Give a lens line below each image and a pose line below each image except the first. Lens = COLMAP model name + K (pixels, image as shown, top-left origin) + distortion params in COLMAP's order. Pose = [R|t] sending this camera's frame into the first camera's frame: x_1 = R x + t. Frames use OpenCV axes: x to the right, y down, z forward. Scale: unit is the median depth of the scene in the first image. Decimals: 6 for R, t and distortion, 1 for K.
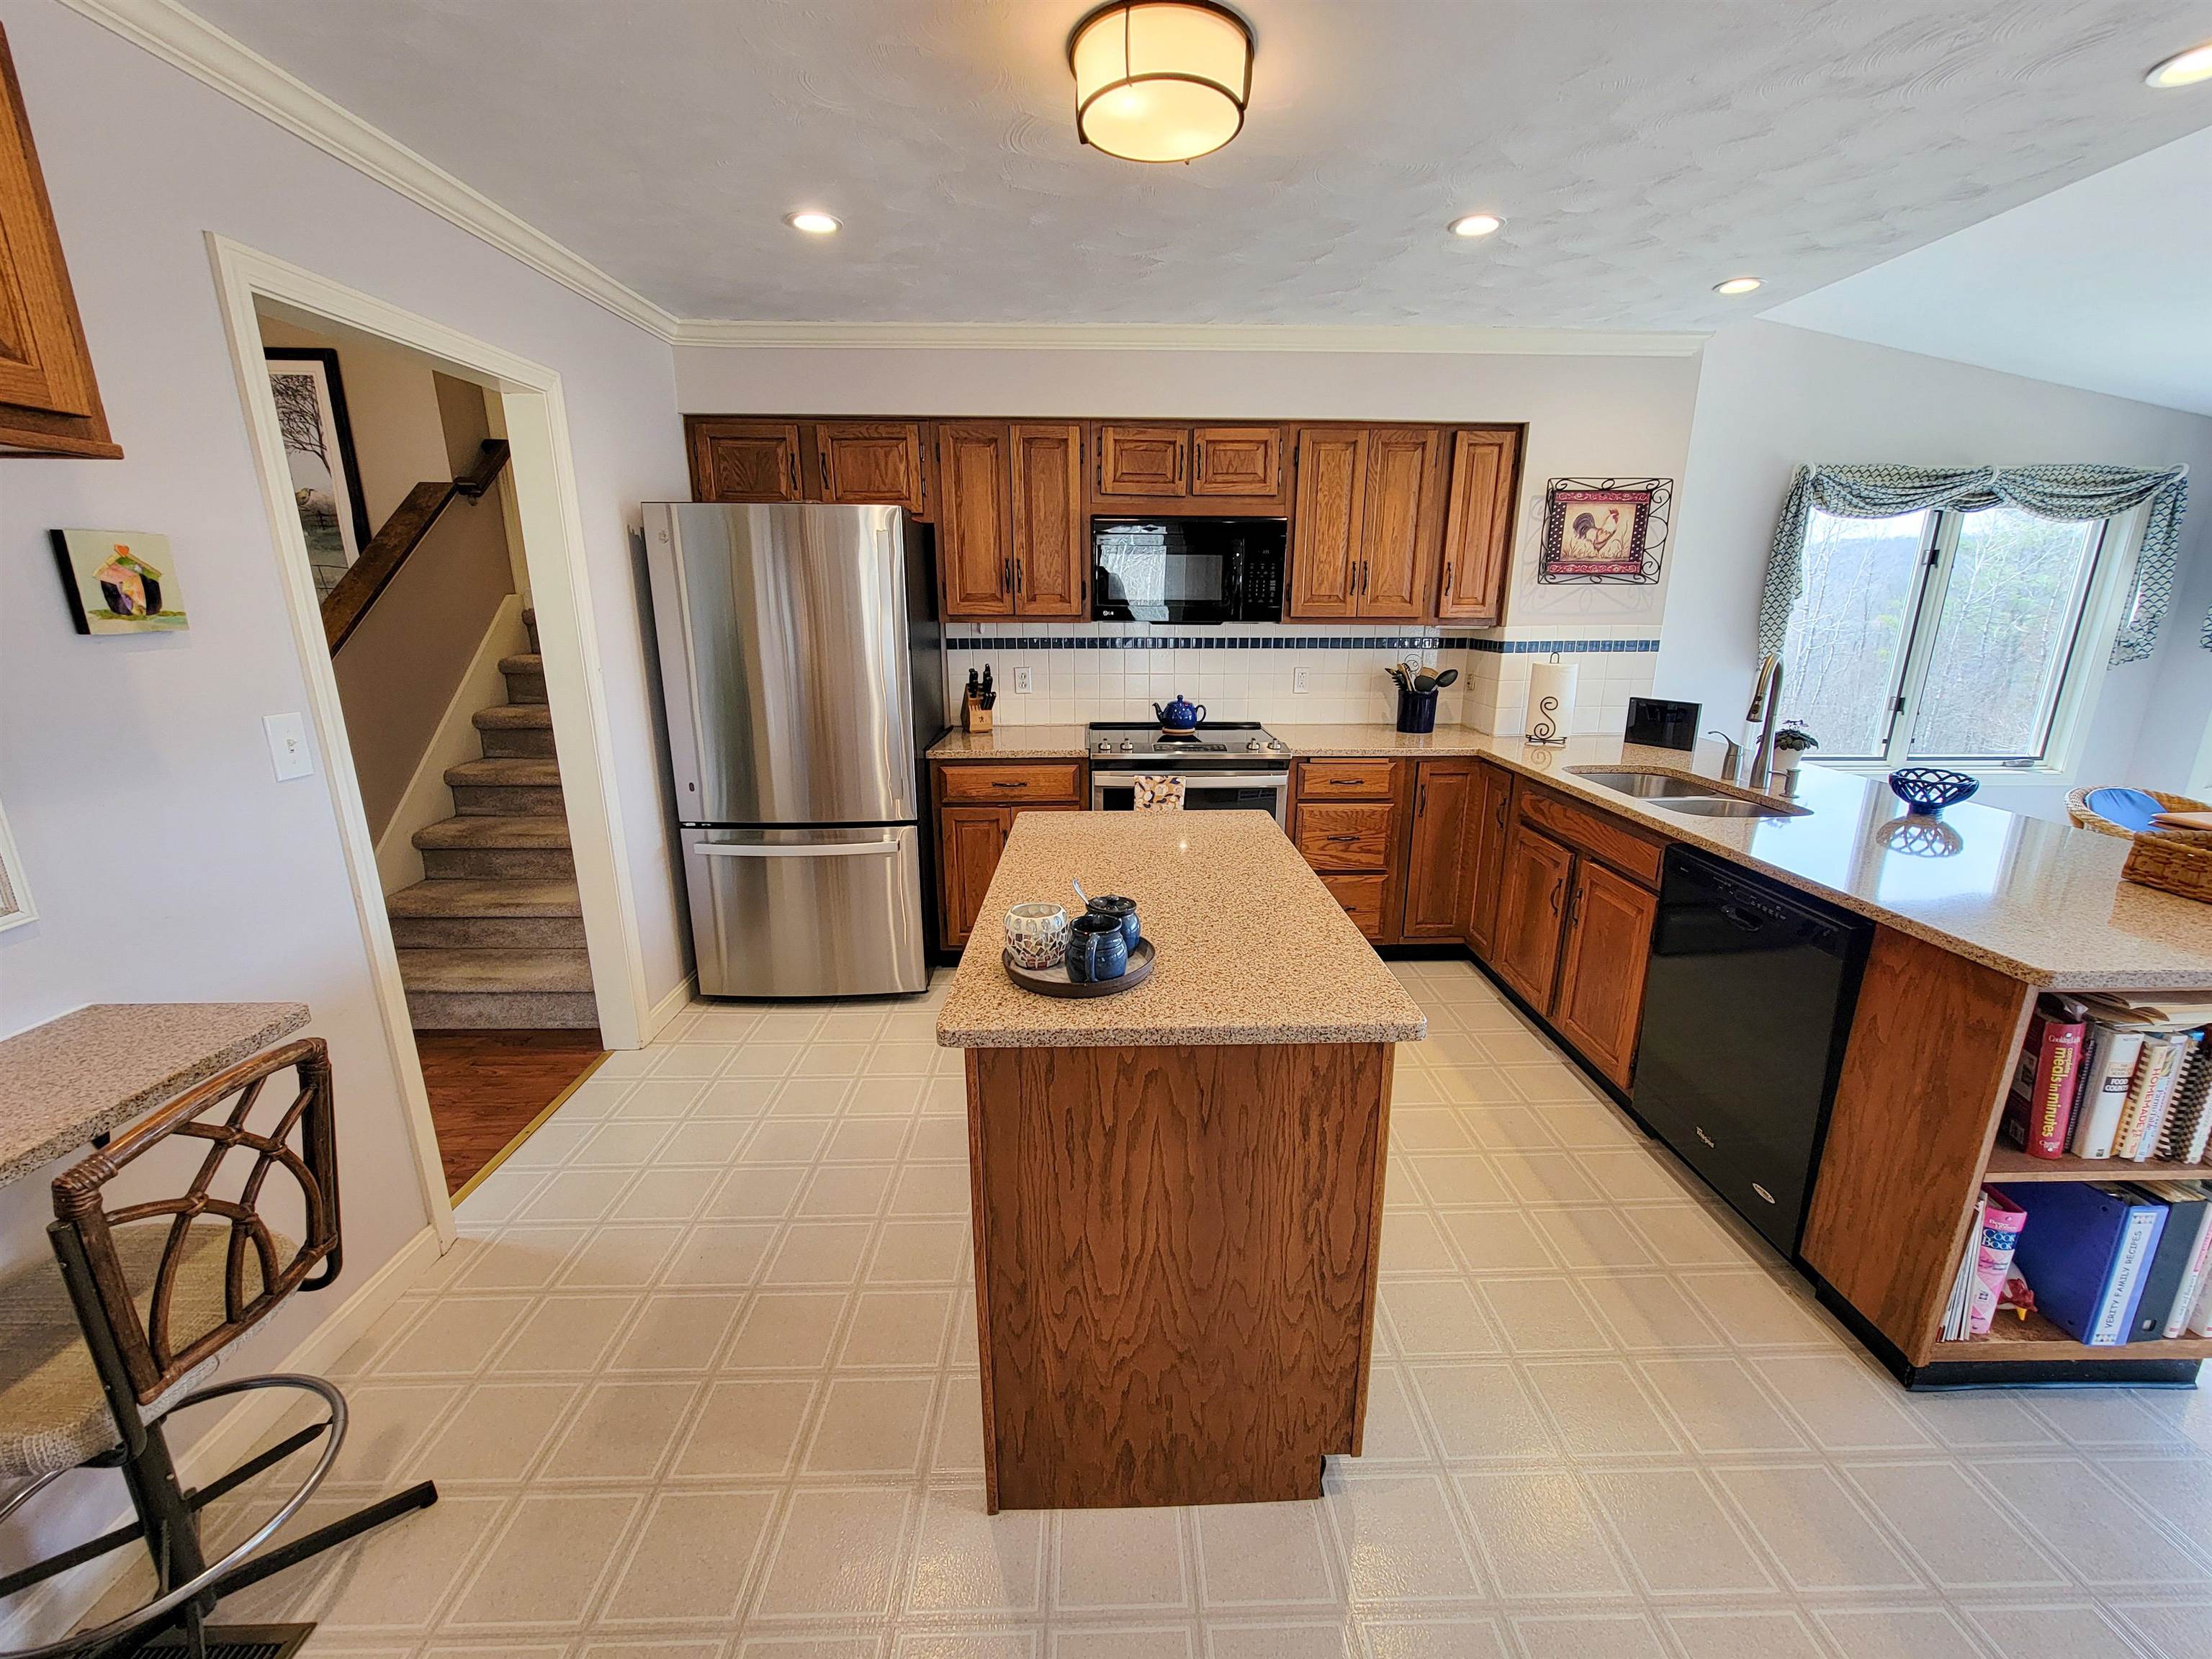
lens RADIAL K [[896.3, 0, 1121.9], [0, 896.3, 829.5], [0, 0, 1]] dist [-0.001724, -0.000119]
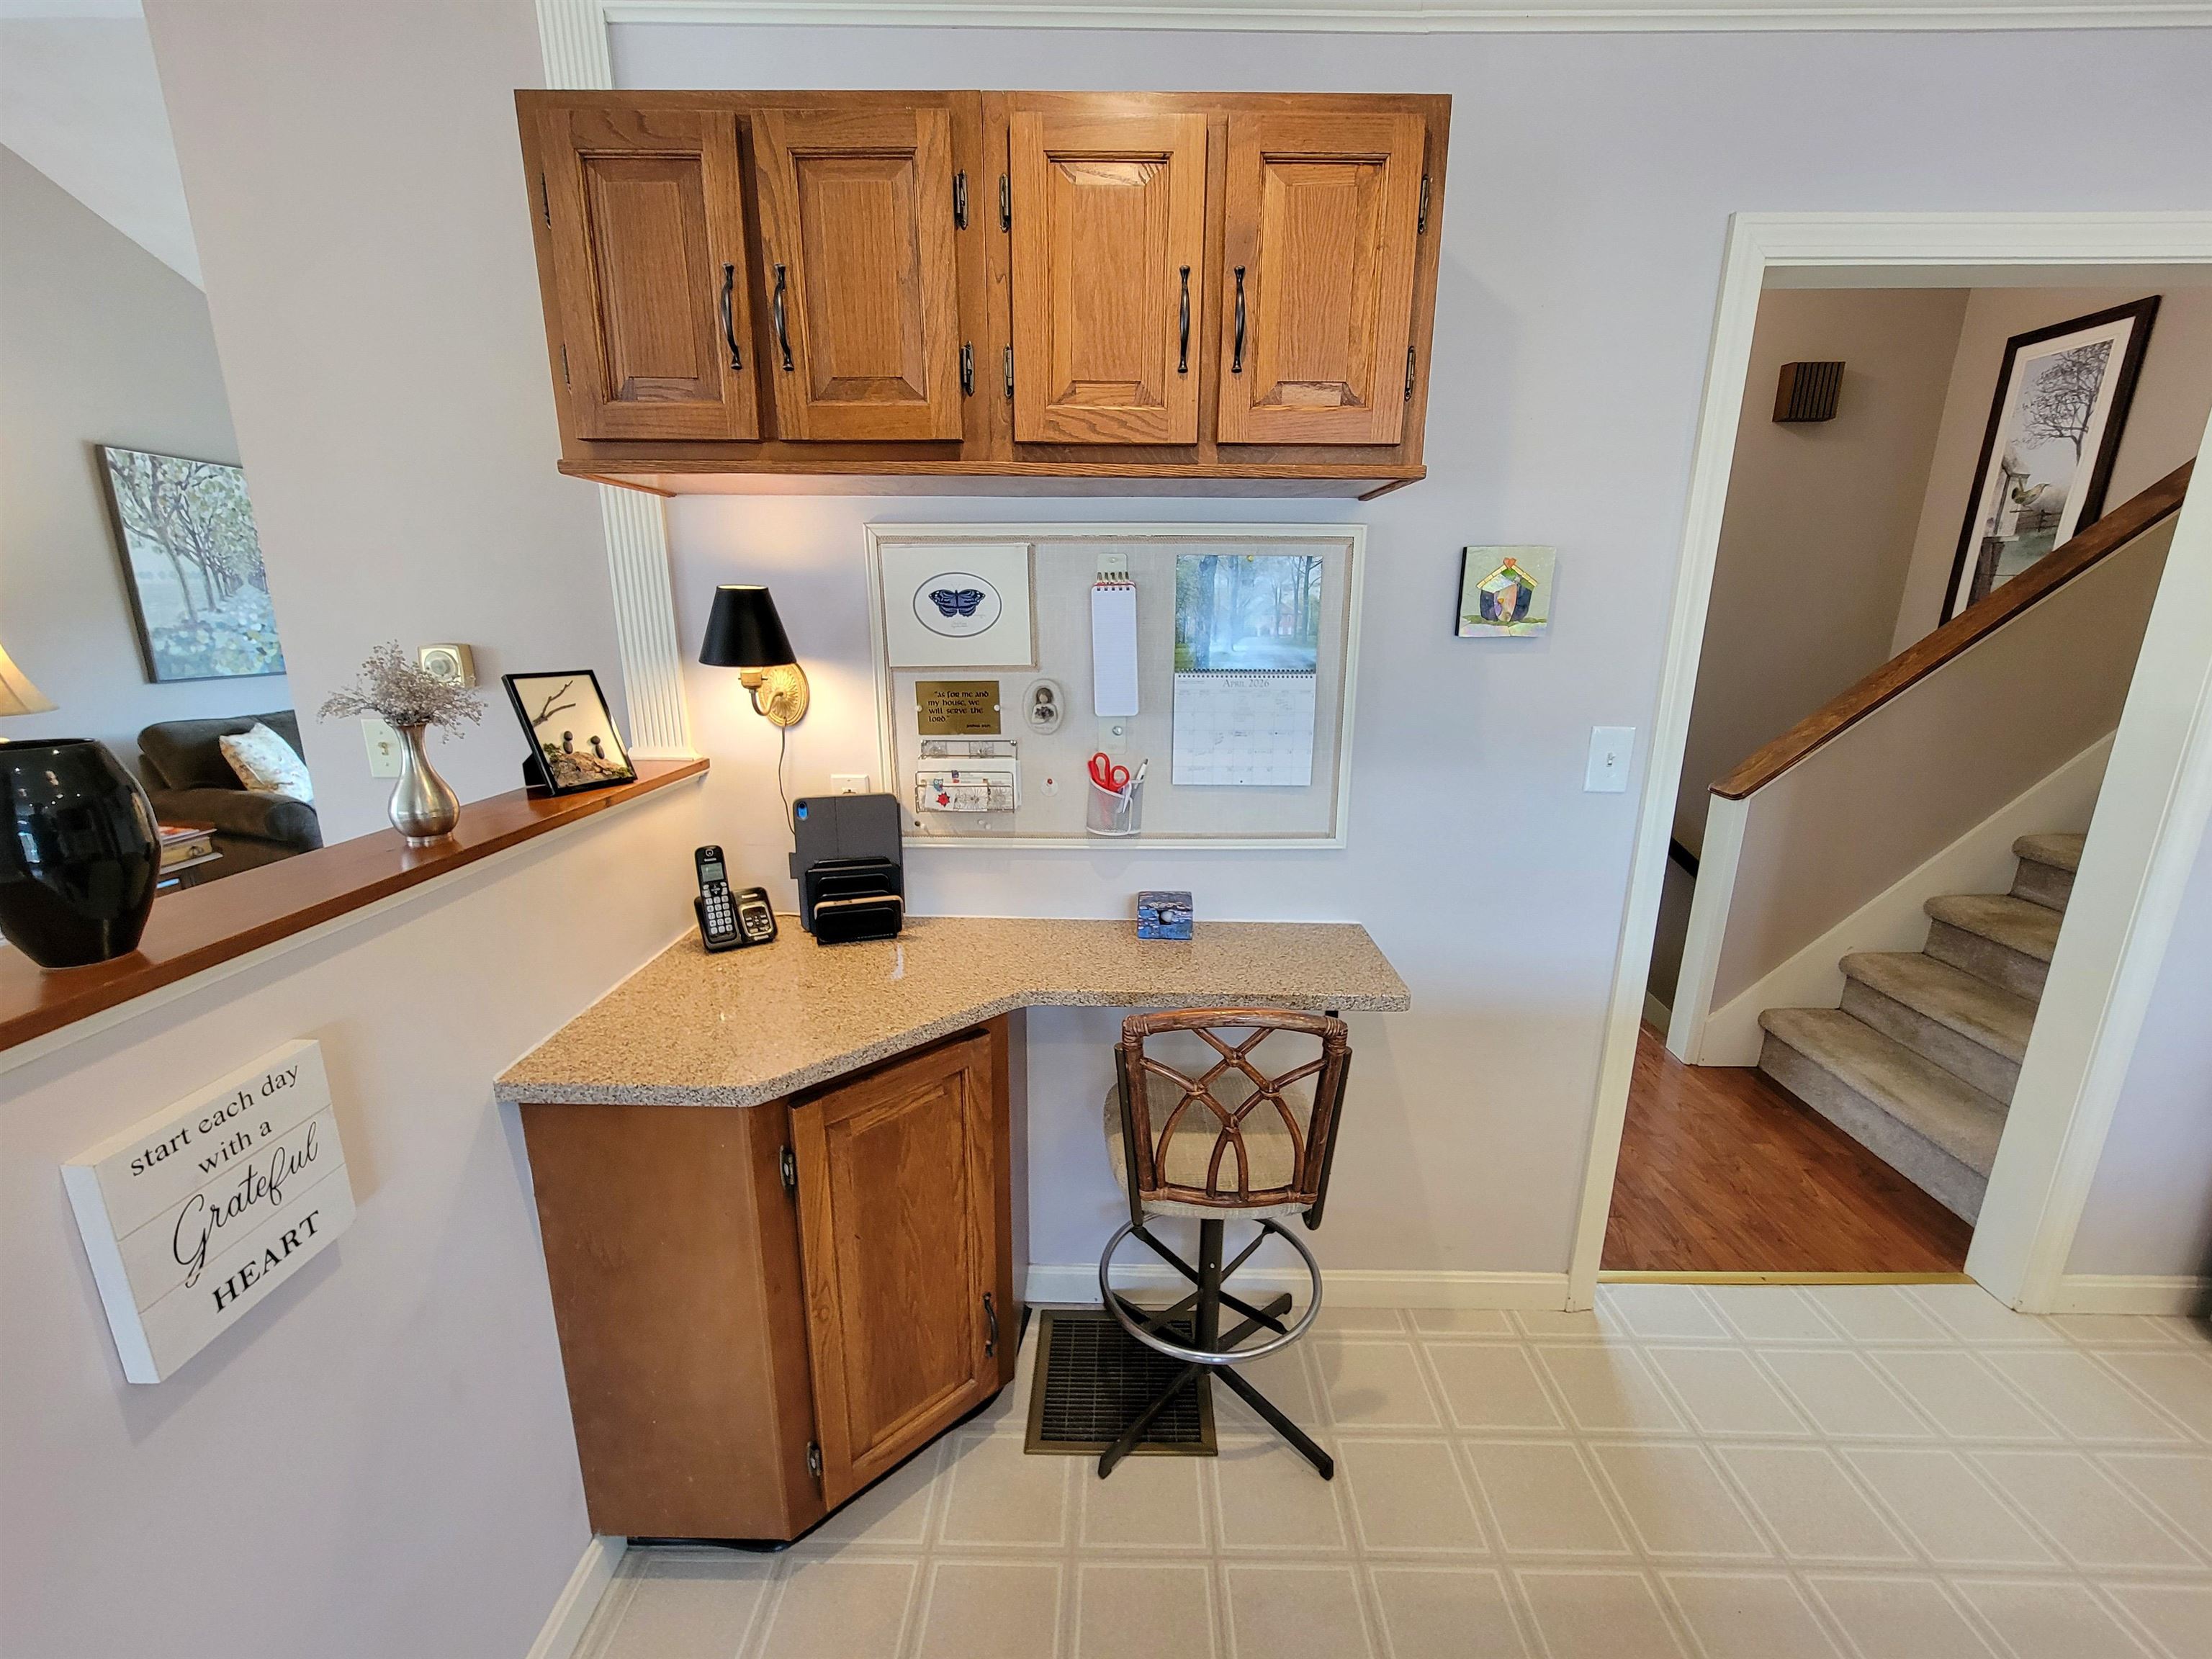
lens RADIAL K [[912.4, 0, 1117.1], [0, 912.4, 830.4], [0, 0, 1]] dist [0.000035, -0.000351]
pose [[-0.028113, 0.248679, -0.968178, 0.049359], [-0.267043, 0.931490, 0.247010, -0.099216], [0.963274, 0.265490, 0.040221, 0.373515]]
